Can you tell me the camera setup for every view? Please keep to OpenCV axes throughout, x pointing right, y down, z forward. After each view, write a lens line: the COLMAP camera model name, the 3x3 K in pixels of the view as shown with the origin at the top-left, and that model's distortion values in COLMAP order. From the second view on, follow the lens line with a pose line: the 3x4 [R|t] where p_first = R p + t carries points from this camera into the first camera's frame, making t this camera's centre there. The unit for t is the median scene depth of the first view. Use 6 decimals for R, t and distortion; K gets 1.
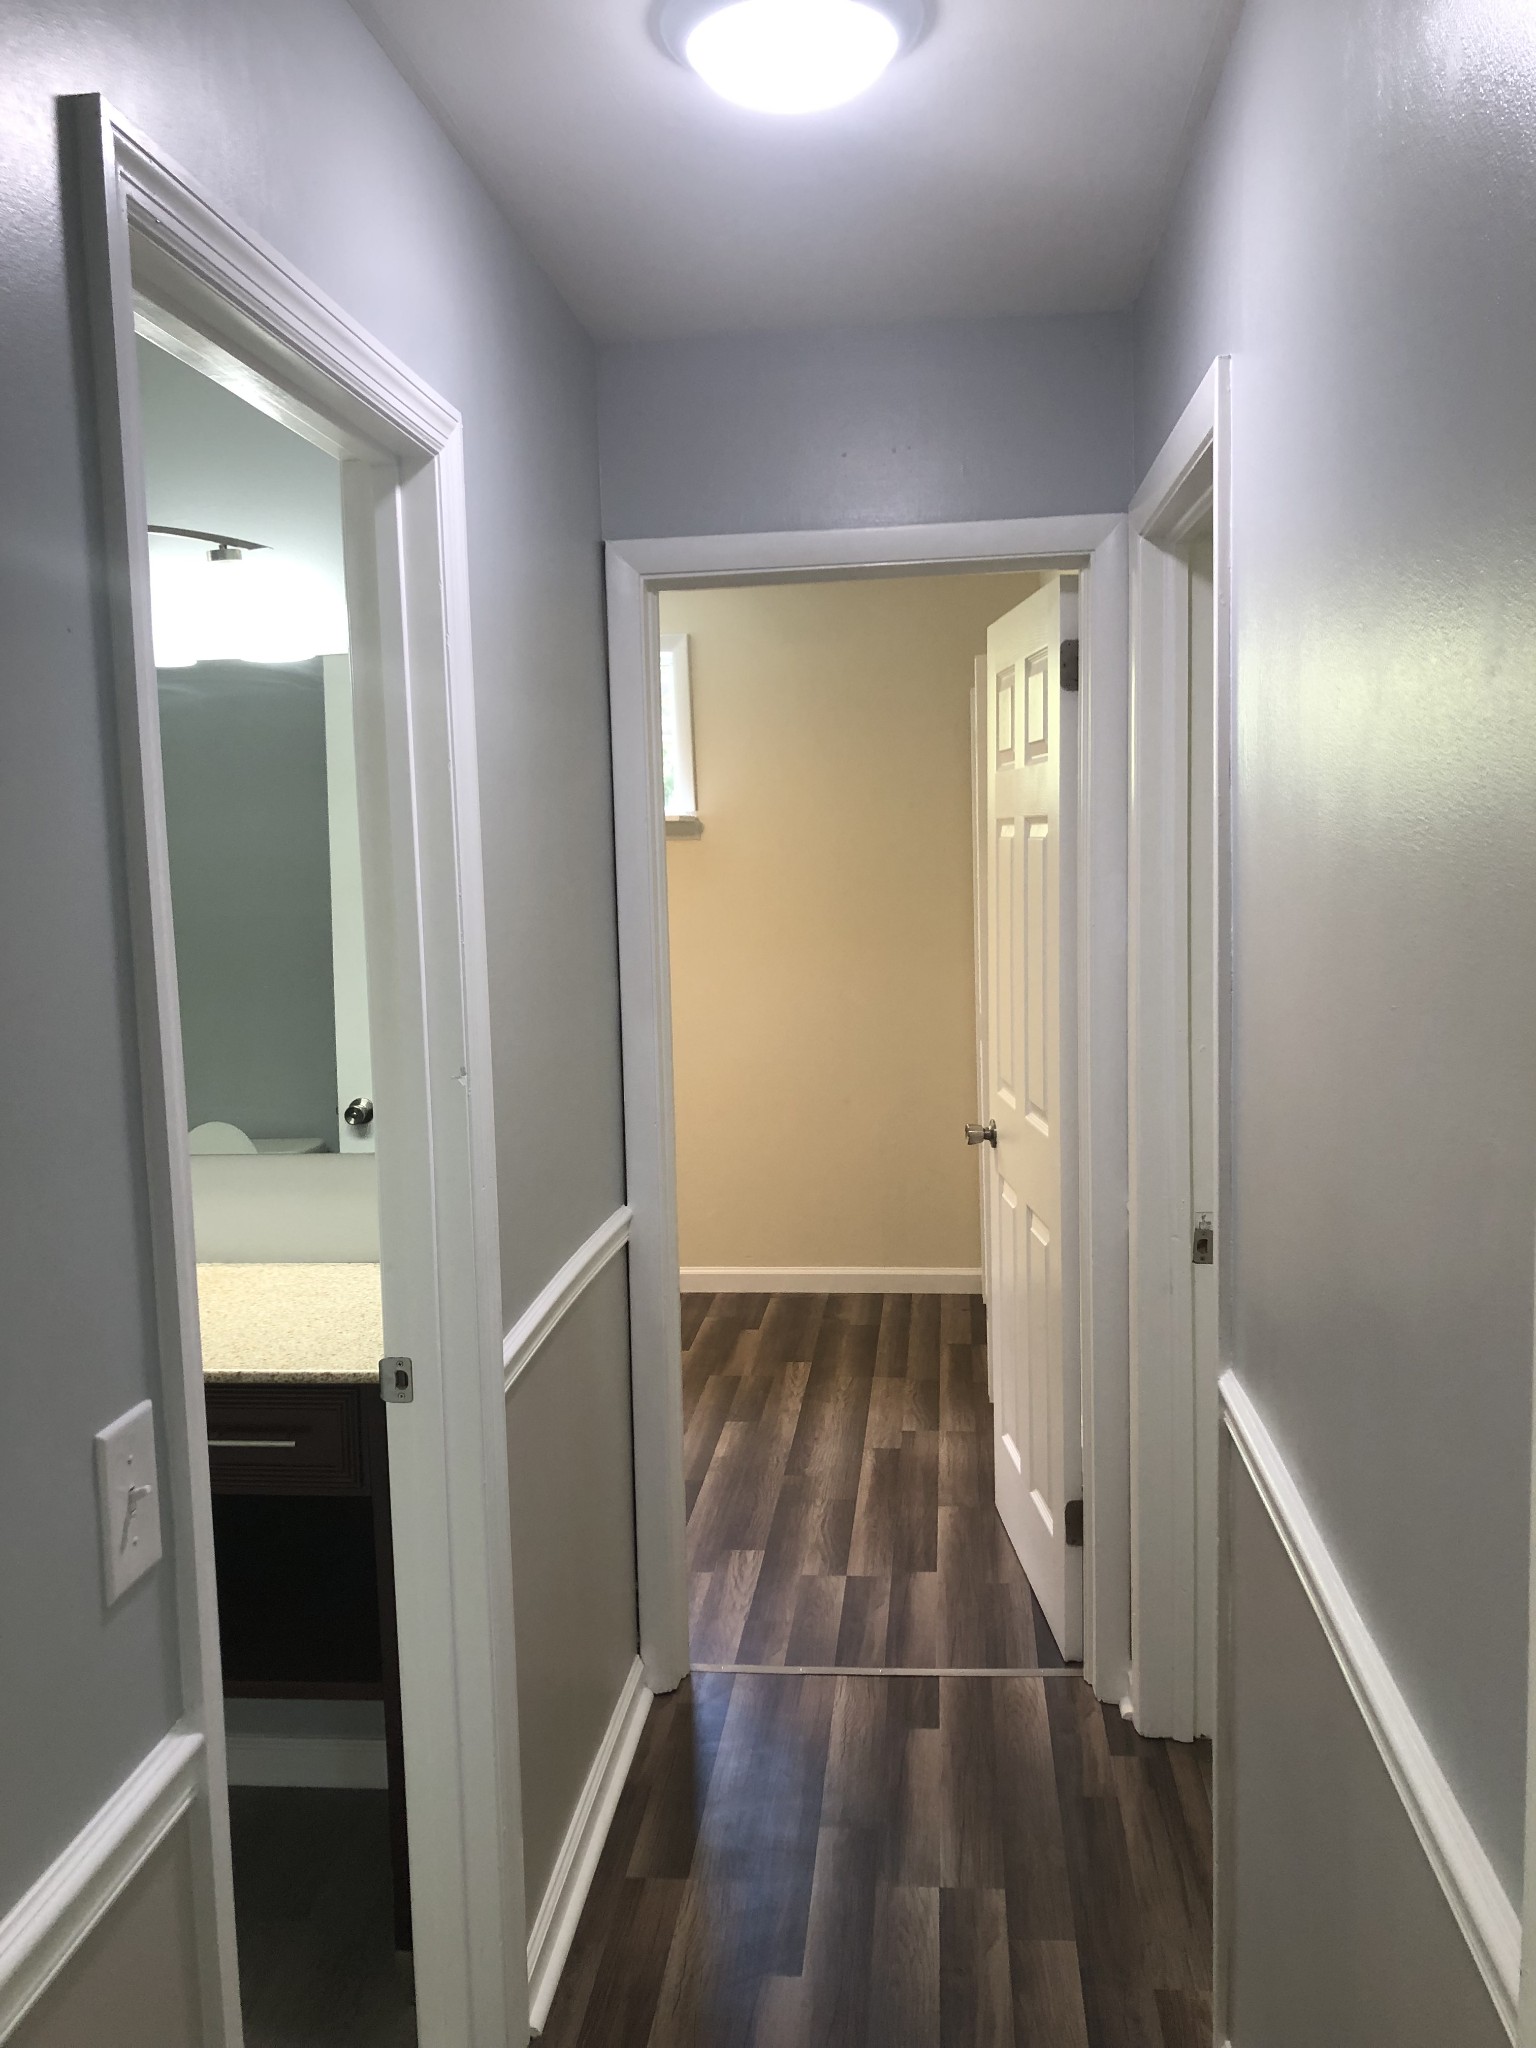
lens RADIAL K [[1676.5, 0, 770.7], [0, 1676.5, 1018.6], [0, 0, 1]] dist [-0.006771, -0.002014]
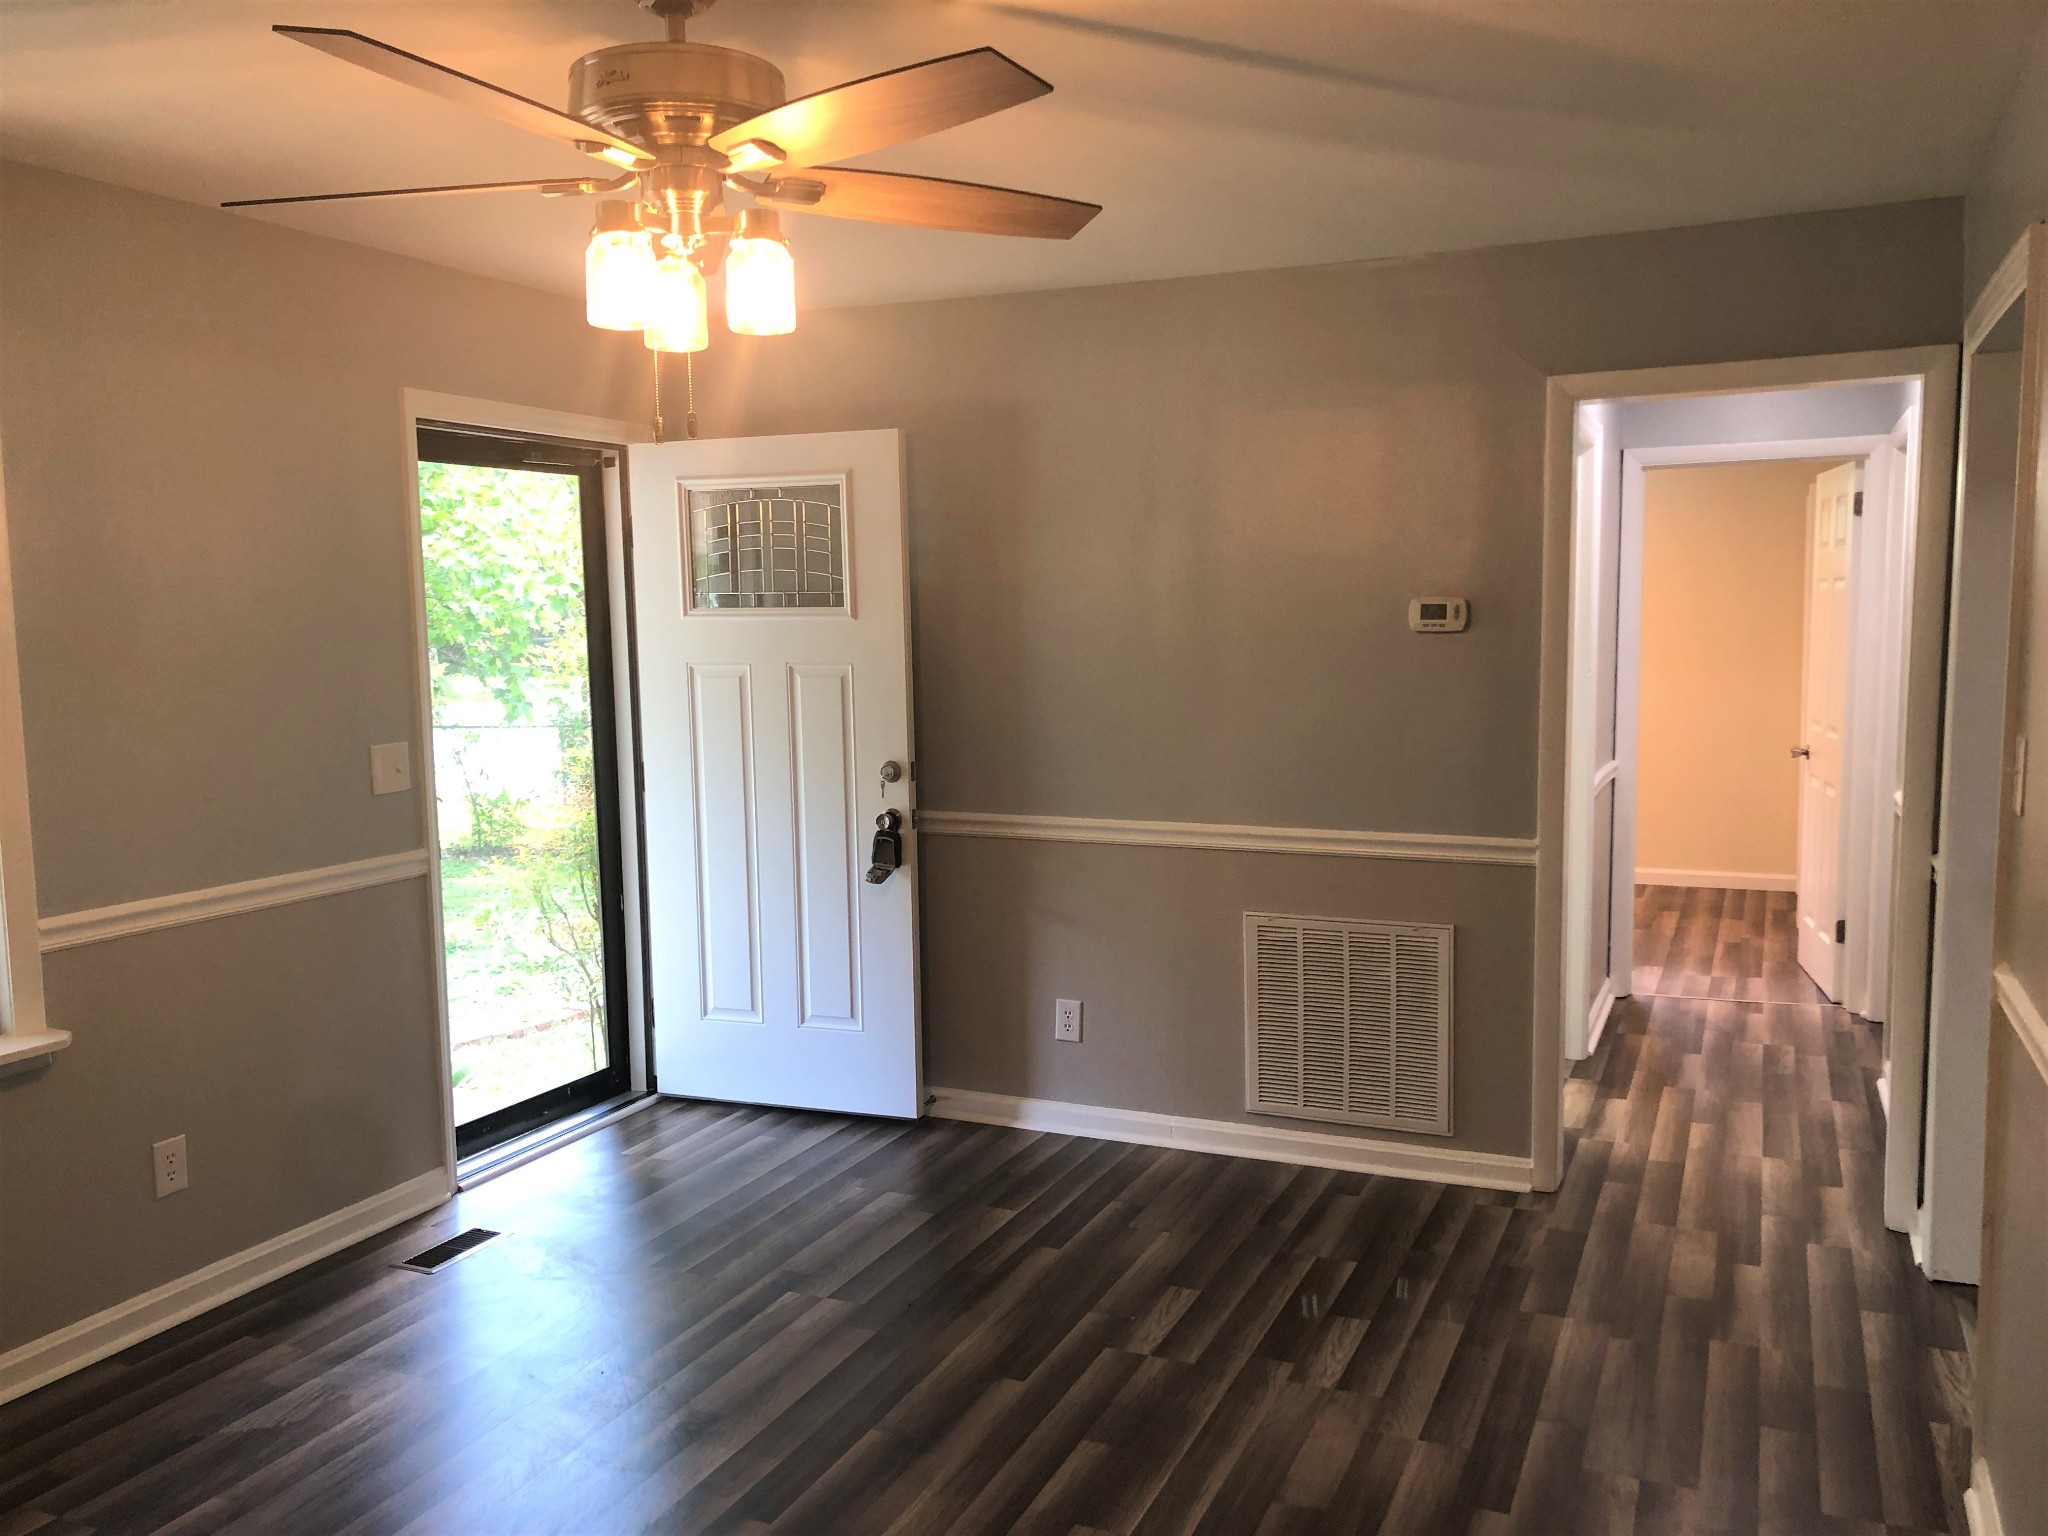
lens RADIAL K [[1676.5, 0, 1021.3], [0, 1676.5, 778.2], [0, 0, 1]] dist [-0.006771, -0.002014]
pose [[0.949610, 0.046645, -0.309944, -0.129613], [-0.046128, 0.998895, 0.009003, 0.138410], [0.310021, 0.005748, 0.950712, -1.137753]]
